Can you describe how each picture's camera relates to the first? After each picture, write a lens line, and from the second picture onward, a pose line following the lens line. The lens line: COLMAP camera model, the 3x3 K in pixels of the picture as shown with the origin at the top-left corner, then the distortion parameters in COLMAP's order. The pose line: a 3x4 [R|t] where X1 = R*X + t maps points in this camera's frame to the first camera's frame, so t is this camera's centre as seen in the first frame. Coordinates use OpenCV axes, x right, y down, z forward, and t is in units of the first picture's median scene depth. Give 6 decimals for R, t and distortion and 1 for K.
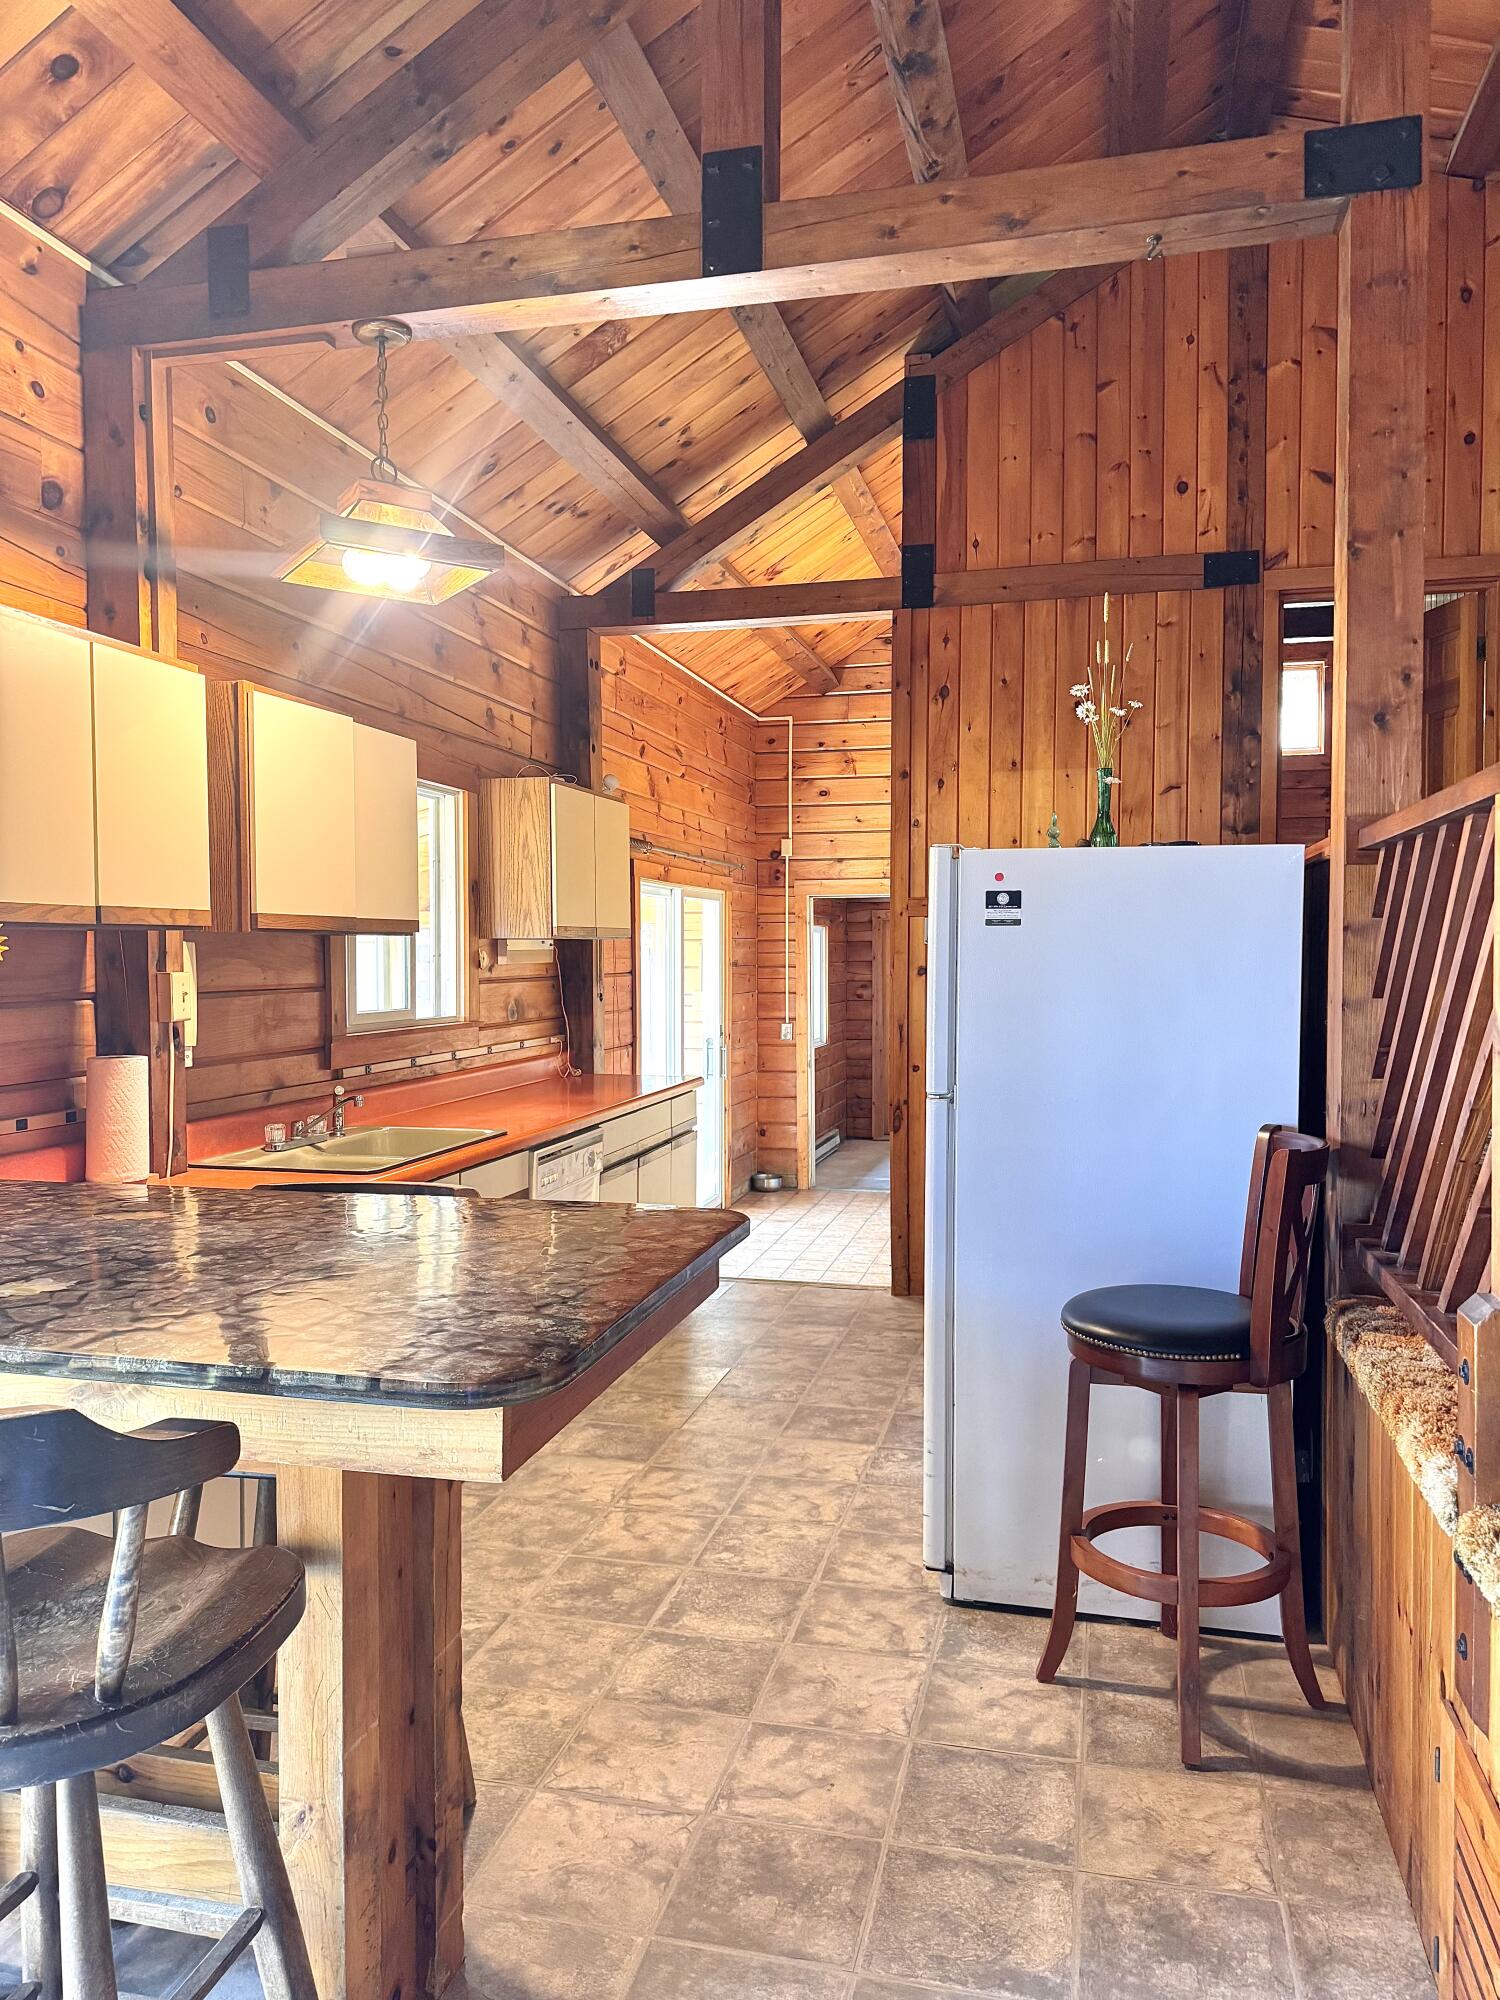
lens RADIAL K [[1407.9, 0, 756.5], [0, 1407.9, 1004.6], [0, 0, 1]] dist [0.061026, -0.081072]
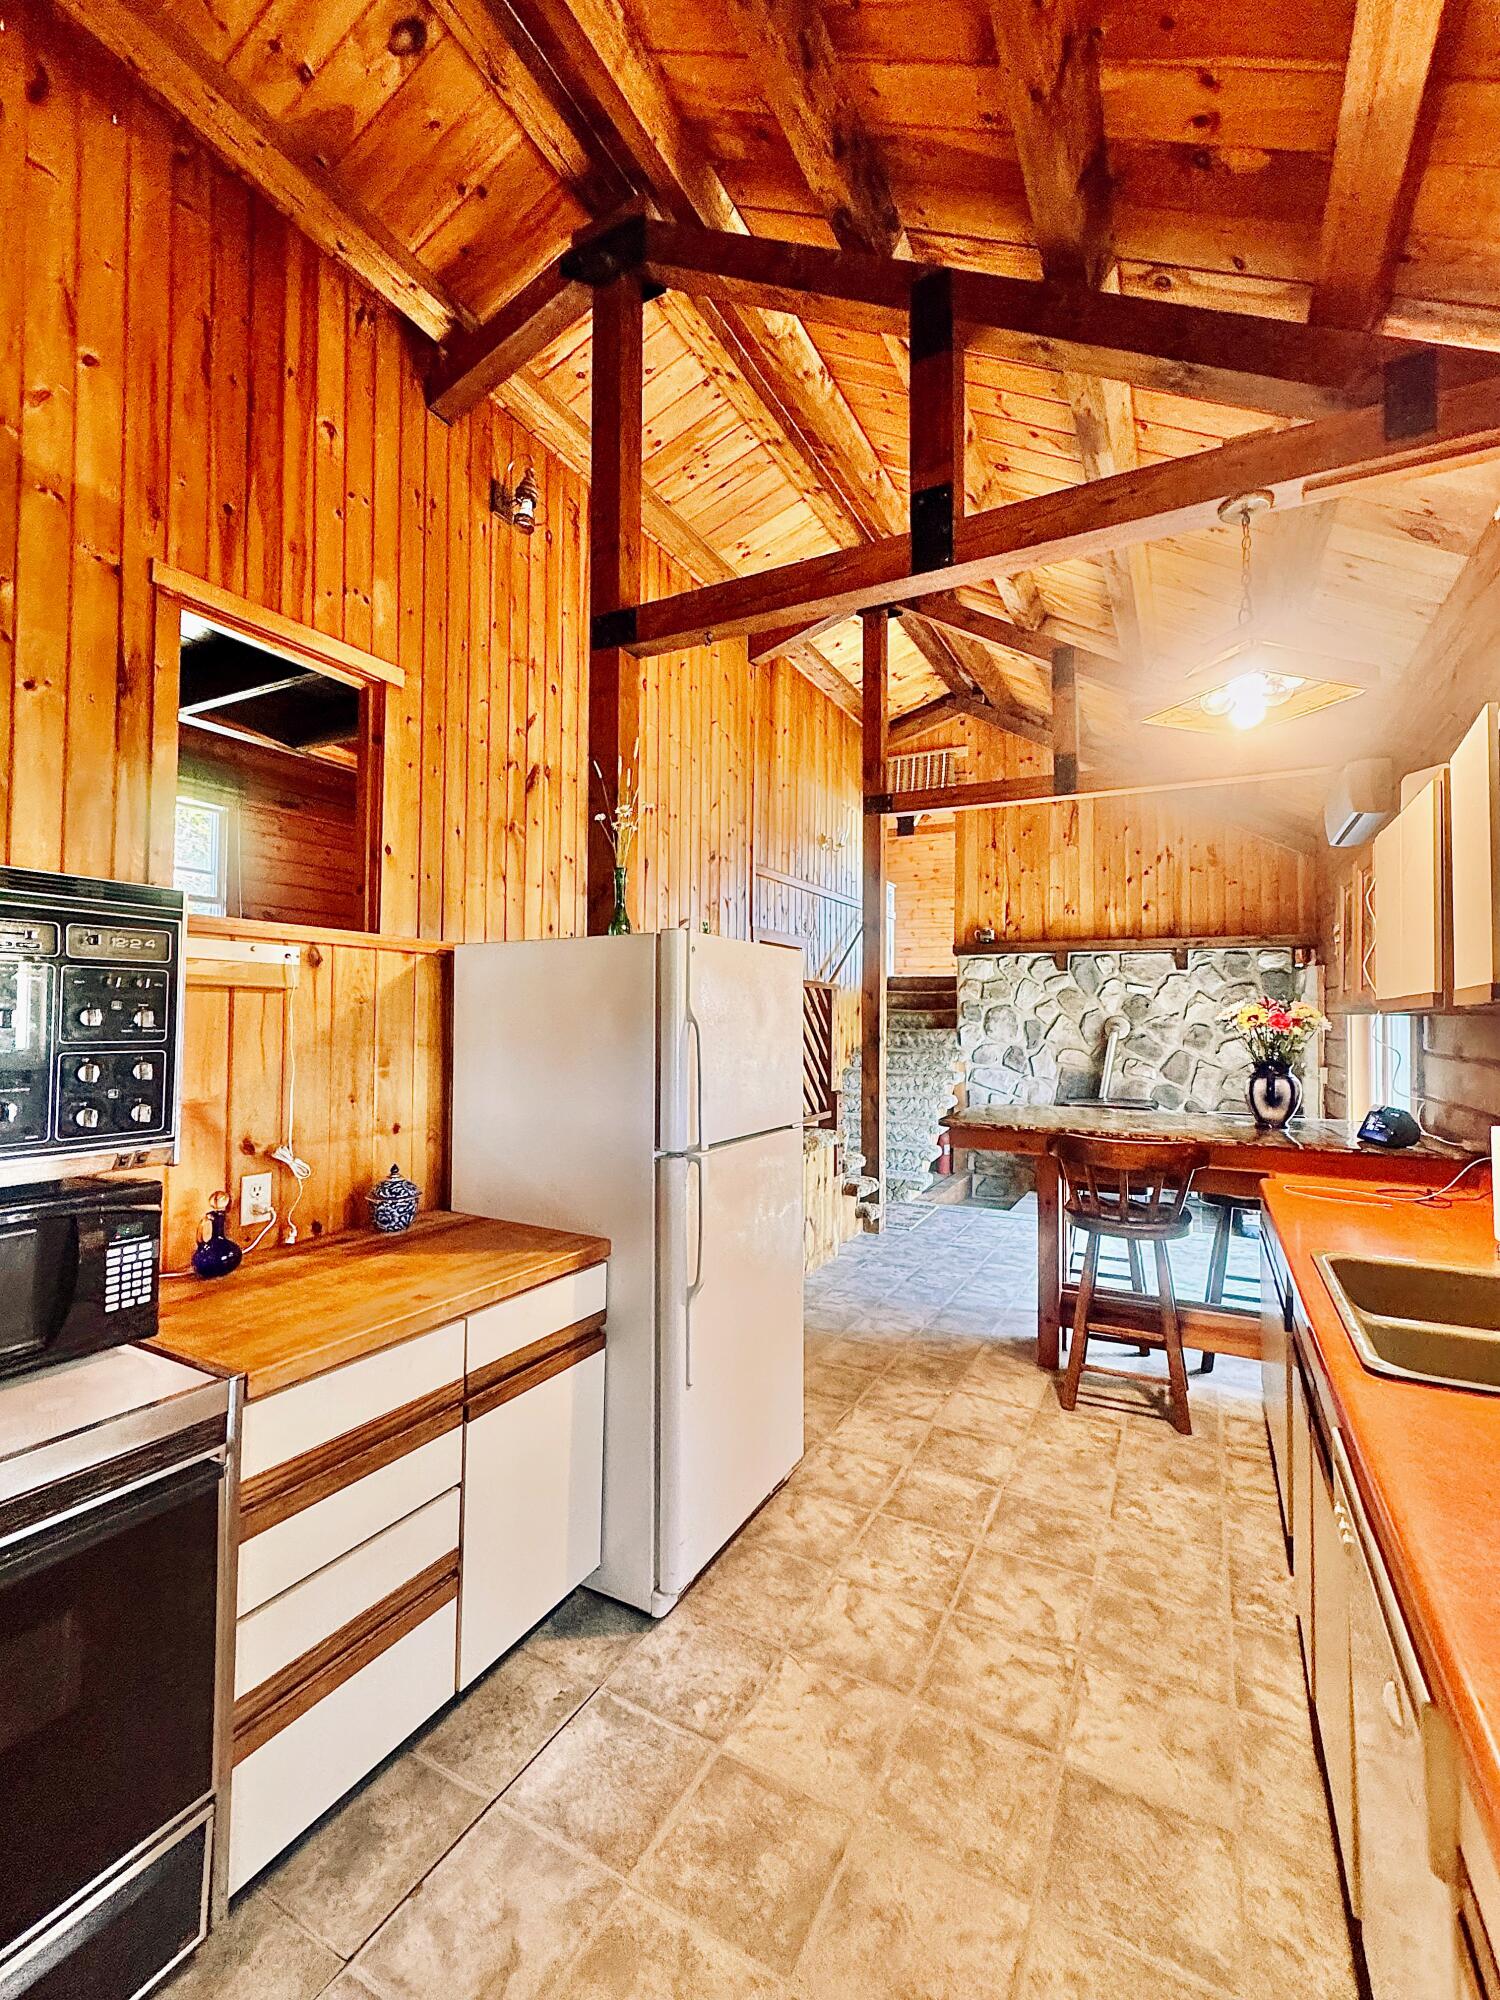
lens RADIAL K [[834.3, 0, 752.6], [0, 834.3, 999.4], [0, 0, 1]] dist [-0.003021, 0.000552]
pose [[-0.969037, -0.001935, 0.246906, -0.029065], [0.001349, 0.999913, 0.013134, -0.055237], [-0.246910, 0.013060, -0.968950, 1.383450]]
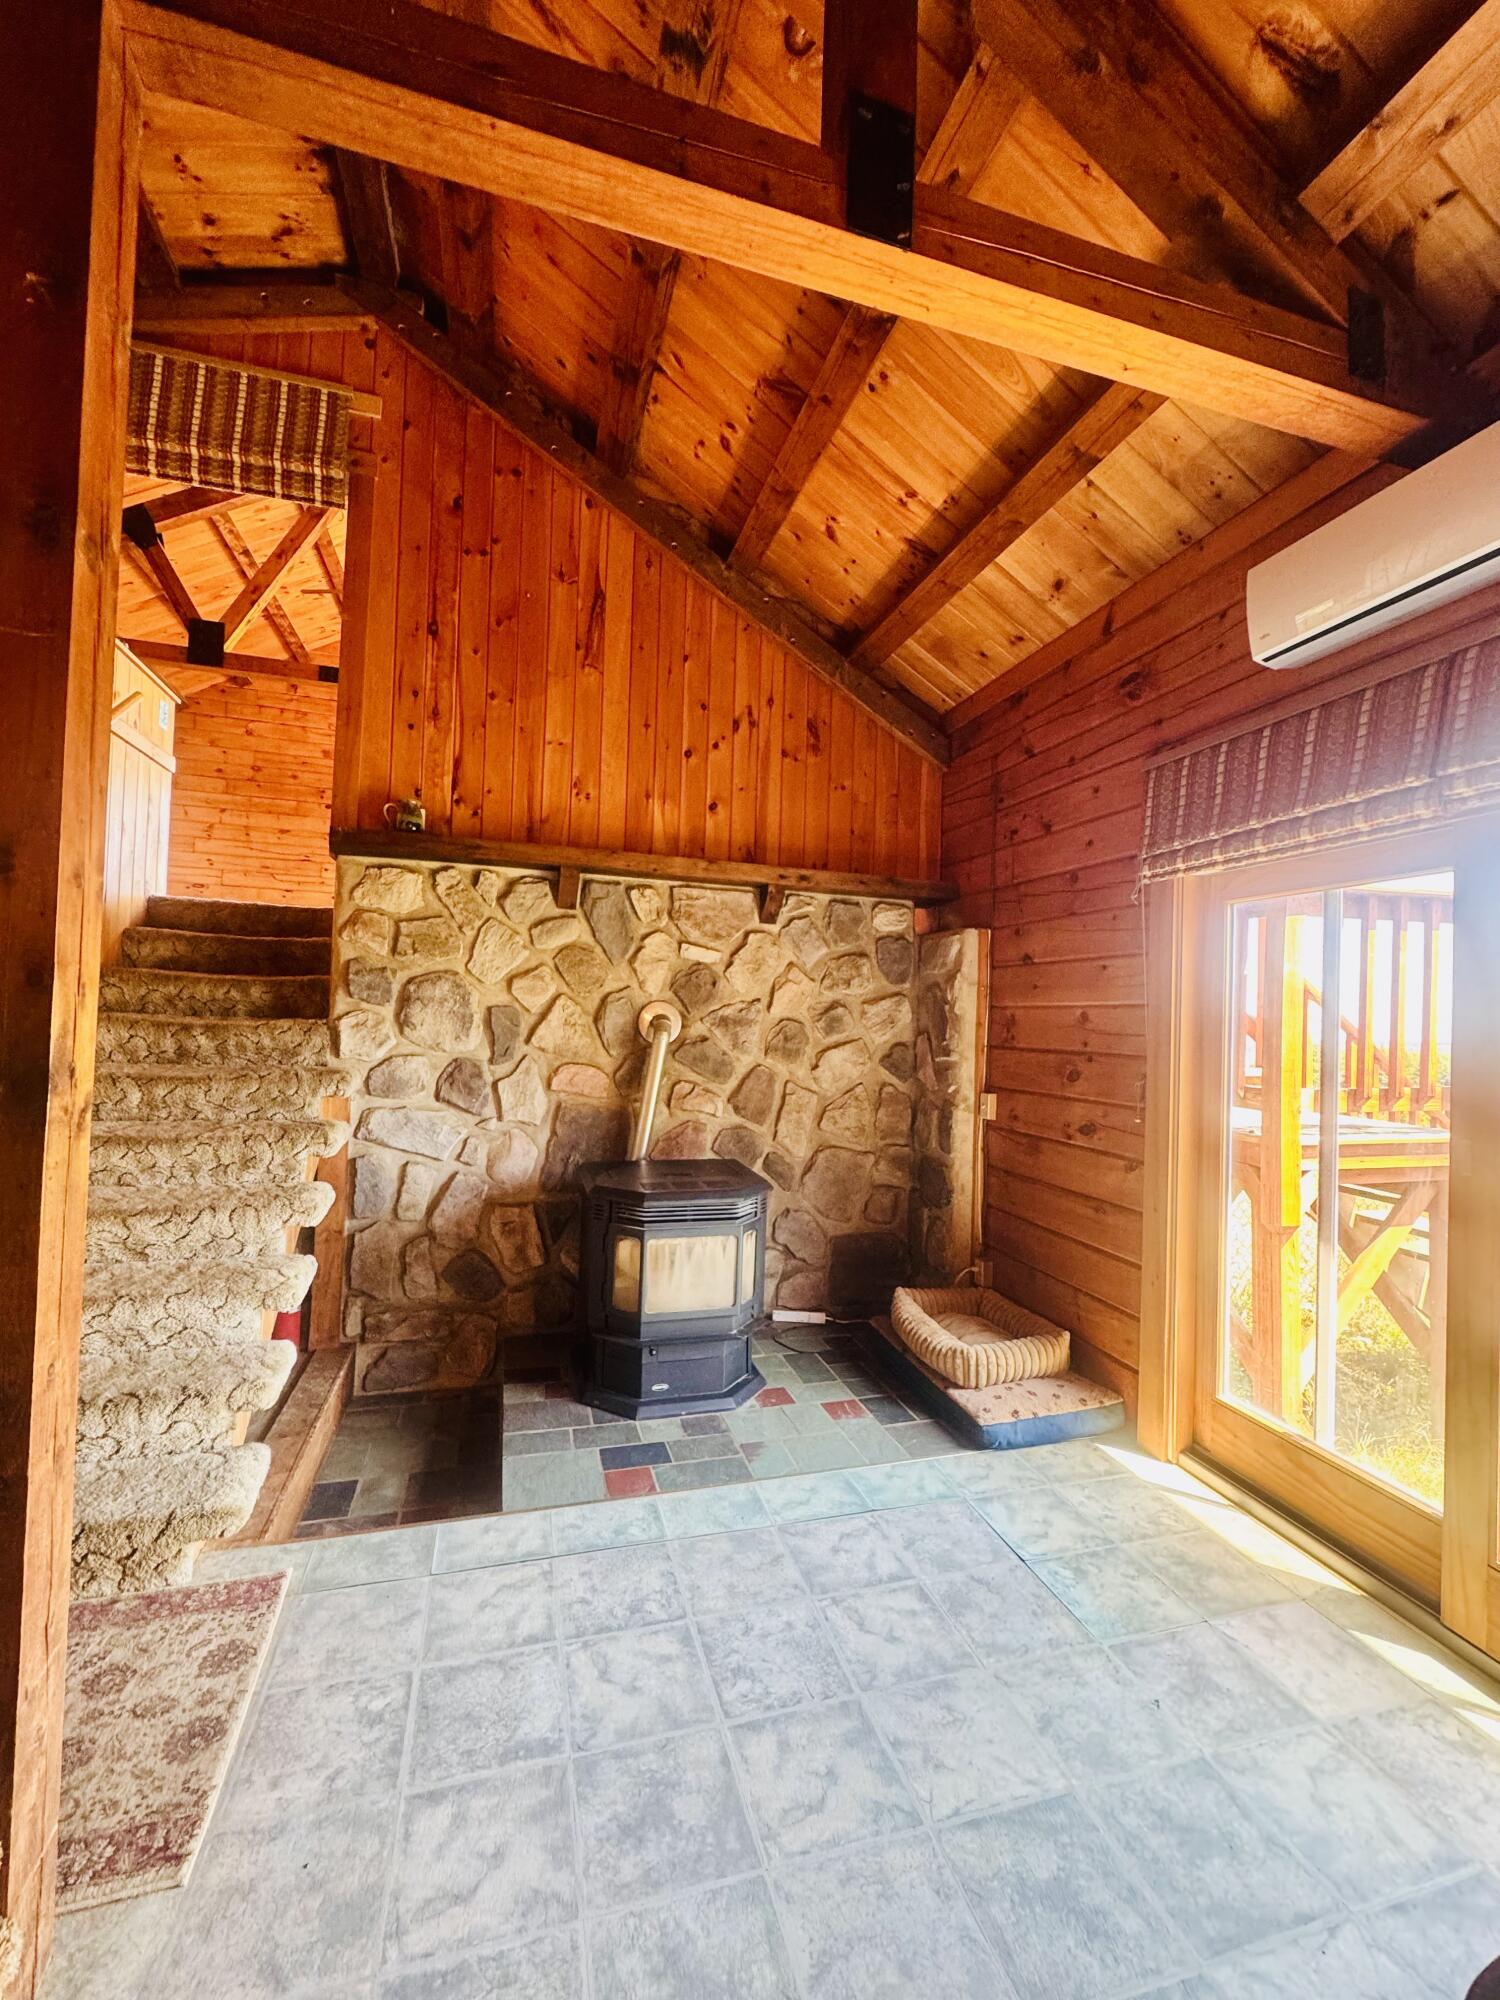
lens RADIAL K [[834.3, 0, 752.6], [0, 834.3, 999.4], [0, 0, 1]] dist [-0.003021, 0.000552]
pose [[-0.863788, -0.038804, -0.502359, 0.044335], [-0.050231, 0.998695, 0.009228, -0.011800], [0.501346, 0.033205, -0.864610, 0.357207]]
